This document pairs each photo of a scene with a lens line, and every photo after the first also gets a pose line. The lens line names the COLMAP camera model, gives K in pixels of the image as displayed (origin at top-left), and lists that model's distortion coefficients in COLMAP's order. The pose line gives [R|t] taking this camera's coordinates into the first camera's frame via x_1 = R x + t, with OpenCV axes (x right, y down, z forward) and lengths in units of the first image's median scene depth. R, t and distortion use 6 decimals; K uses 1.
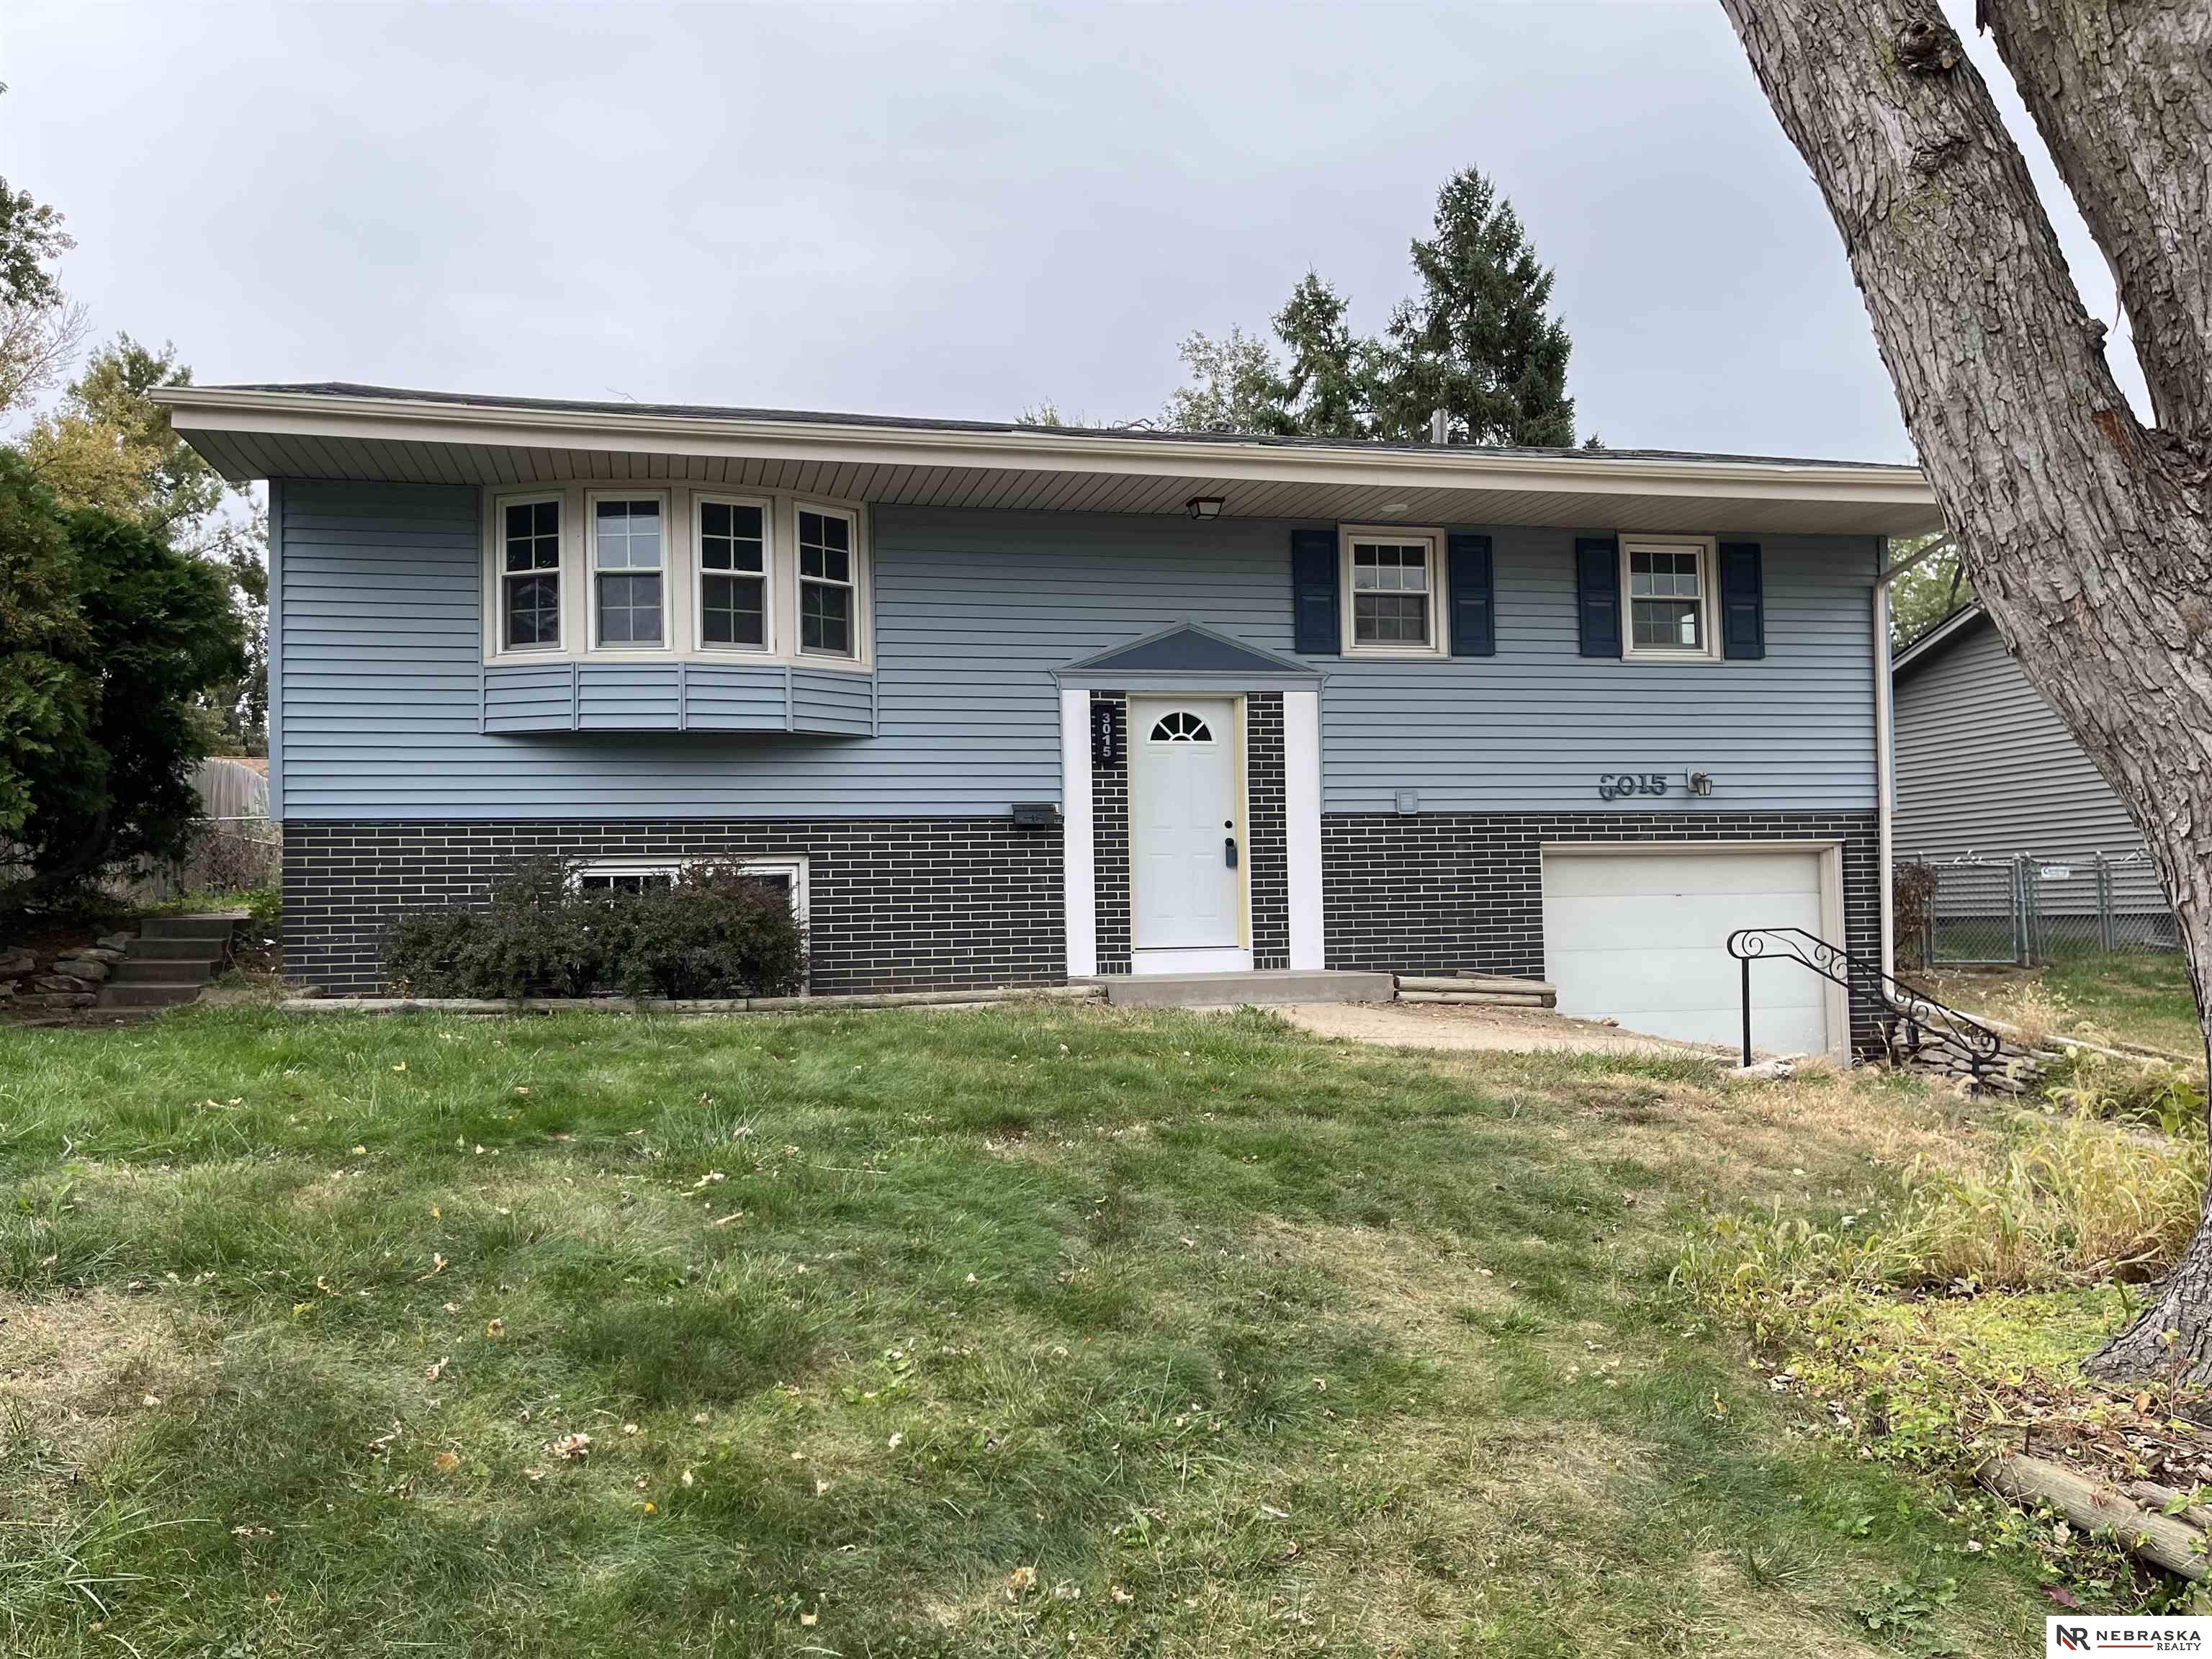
lens RADIAL K [[1673.7, 0, 1112.0], [0, 1673.7, 842.4], [0, 0, 1]] dist [0.045657, -0.032296]
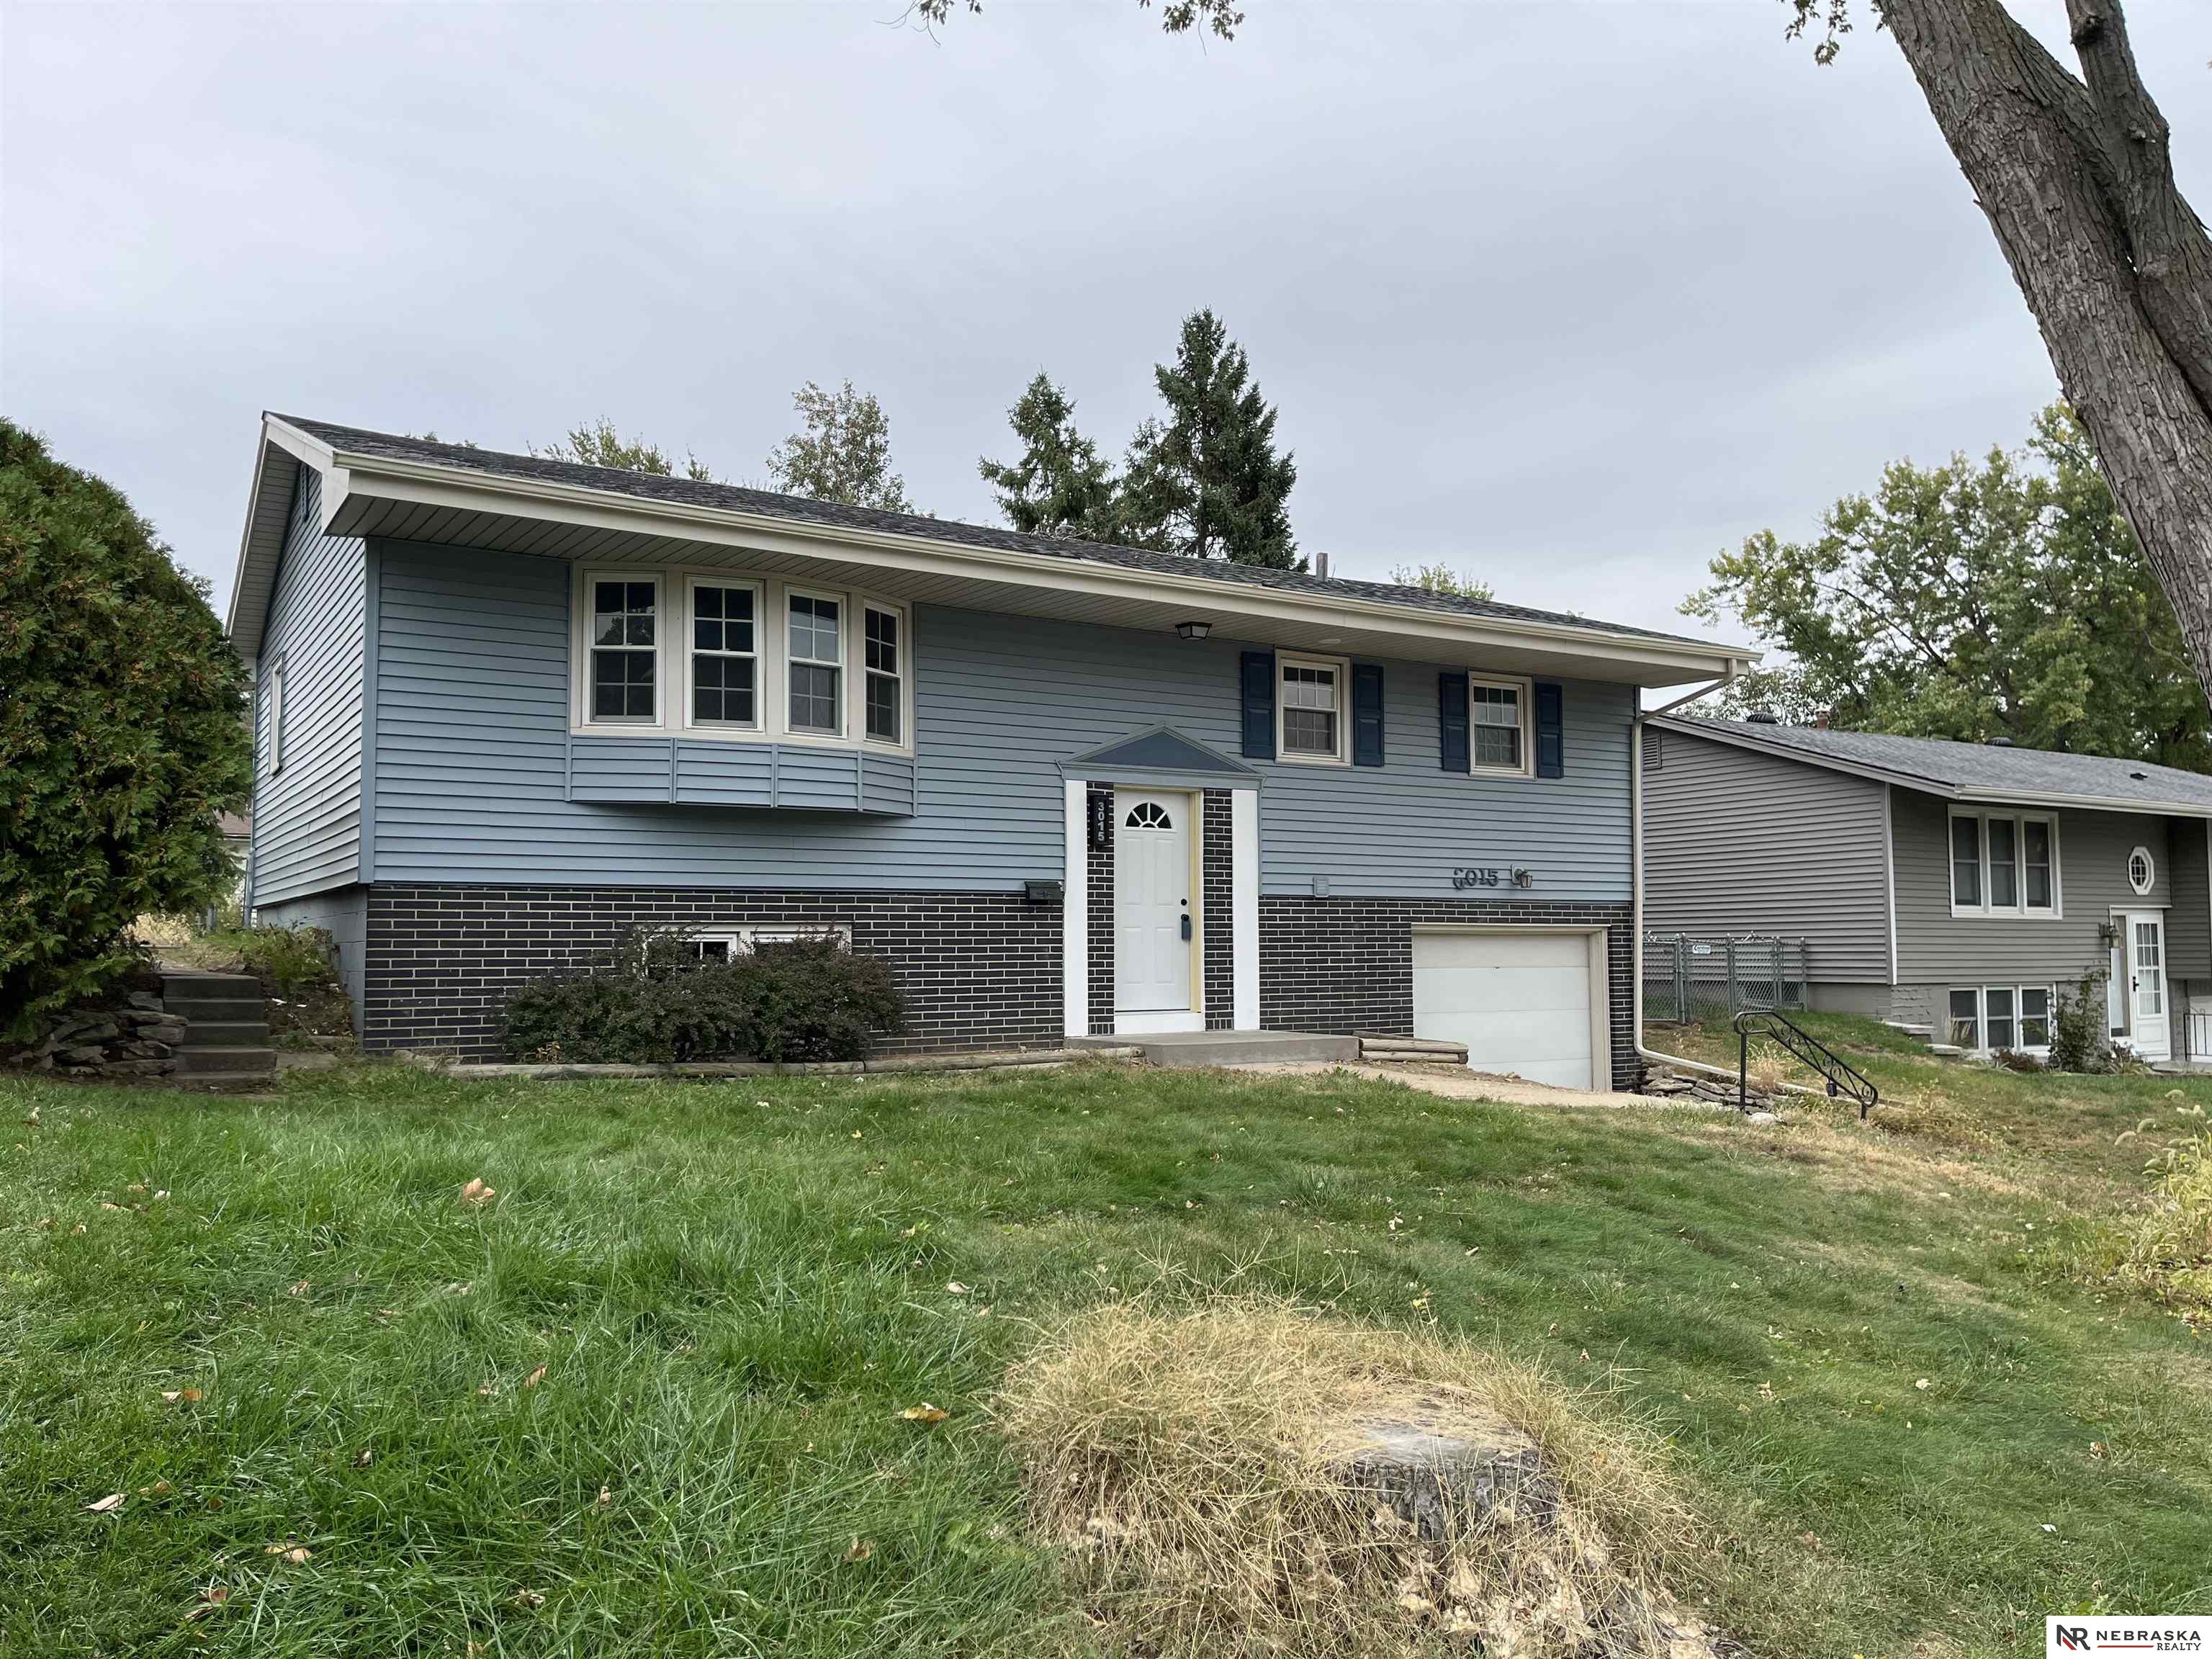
lens RADIAL K [[1673.7, 0, 1101.4], [0, 1673.7, 828.4], [0, 0, 1]] dist [0.045657, -0.032296]
pose [[0.945032, 0.040568, 0.324450, -0.358347], [-0.032215, 0.998998, -0.031075, -0.024040], [-0.325386, 0.018915, 0.945392, -0.066101]]
